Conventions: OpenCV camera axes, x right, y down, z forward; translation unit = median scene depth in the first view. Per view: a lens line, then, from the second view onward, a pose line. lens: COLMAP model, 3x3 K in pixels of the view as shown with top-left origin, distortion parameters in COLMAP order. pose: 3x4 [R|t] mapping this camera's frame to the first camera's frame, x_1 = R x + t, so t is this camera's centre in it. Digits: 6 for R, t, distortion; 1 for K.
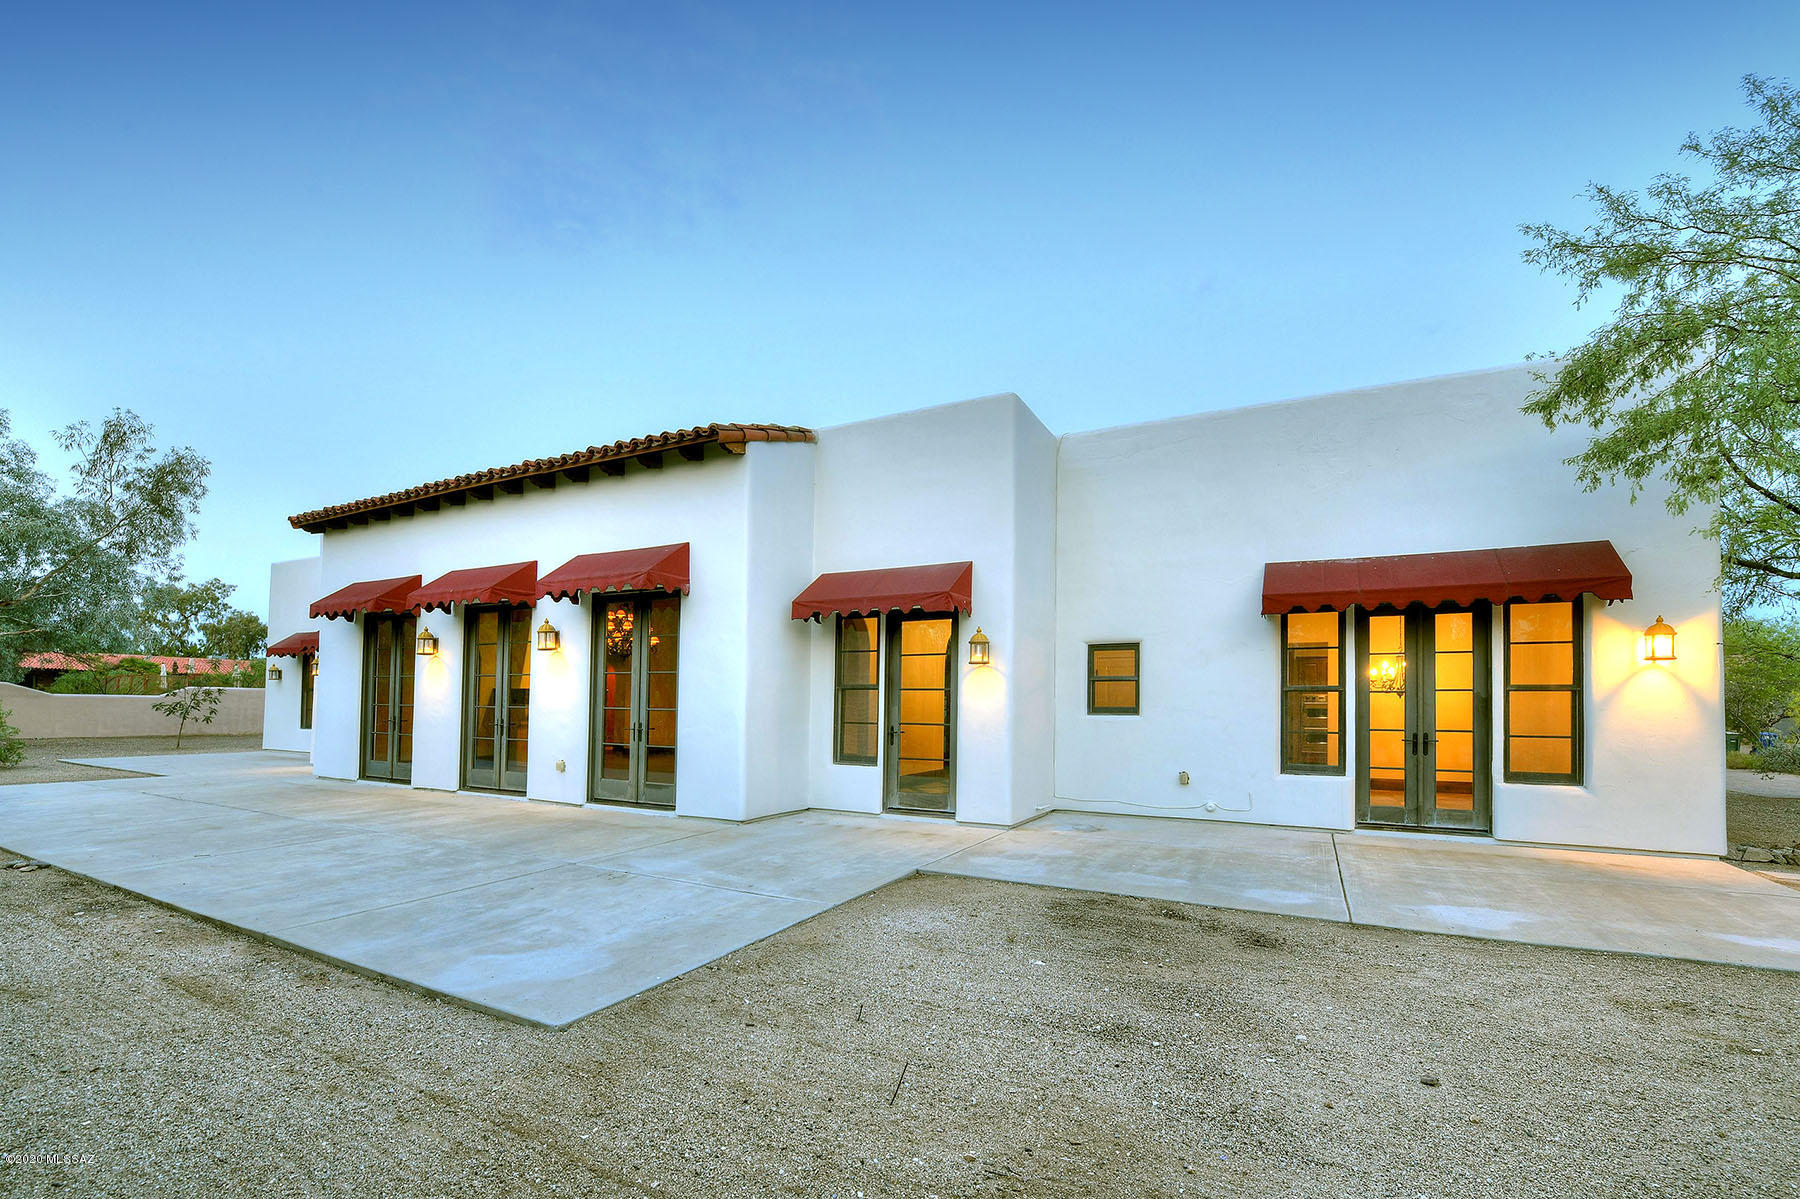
lens RADIAL K [[746.6, 0, 902.8], [0, 746.6, 660.1], [0, 0, 1]] dist [-0.016012, -0.000107]
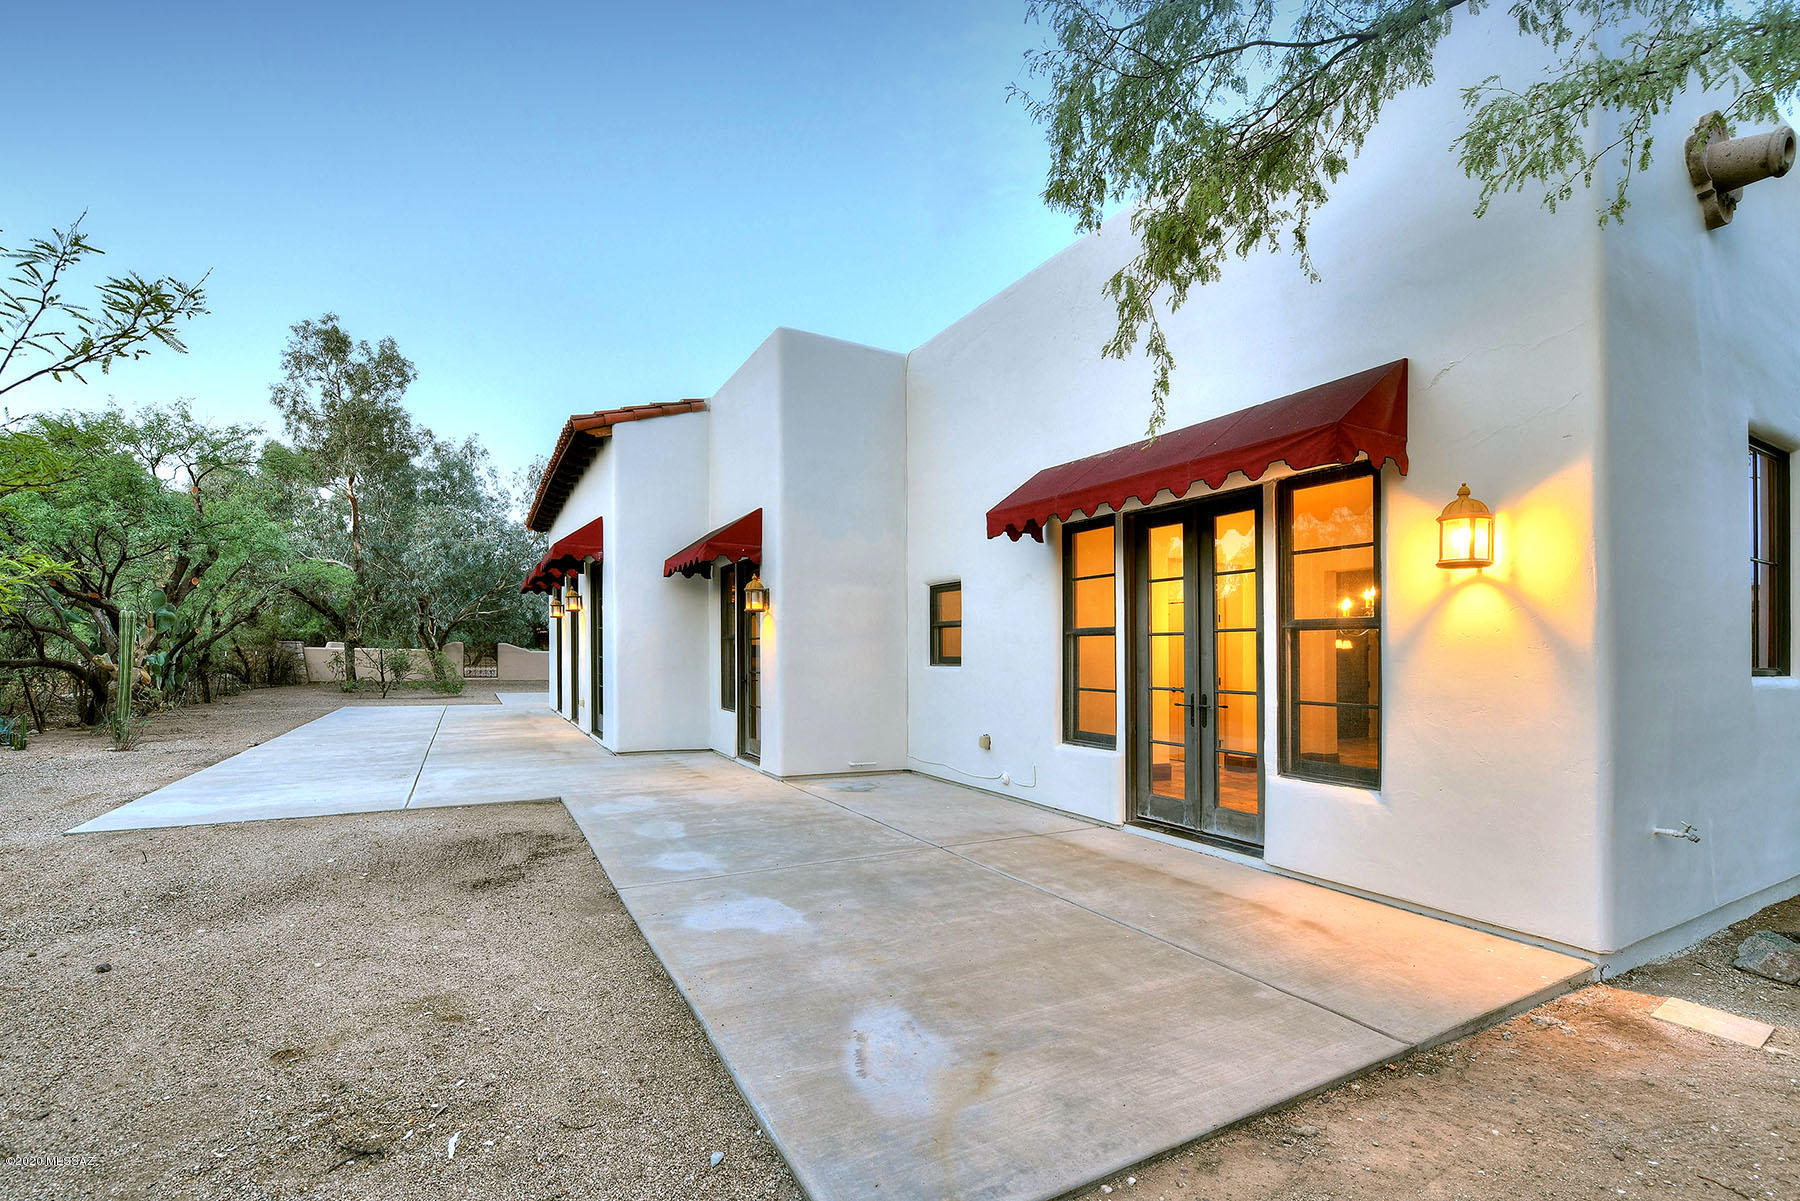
lens RADIAL K [[767.8, 0, 897.2], [0, 767.8, 644.5], [0, 0, 1]] dist [-0.022463, -0.000087]
pose [[0.831547, -0.006406, -0.555418, 0.876970], [0.026754, 0.999235, 0.028530, 0.026009], [0.554810, -0.038584, 0.831082, 0.271461]]
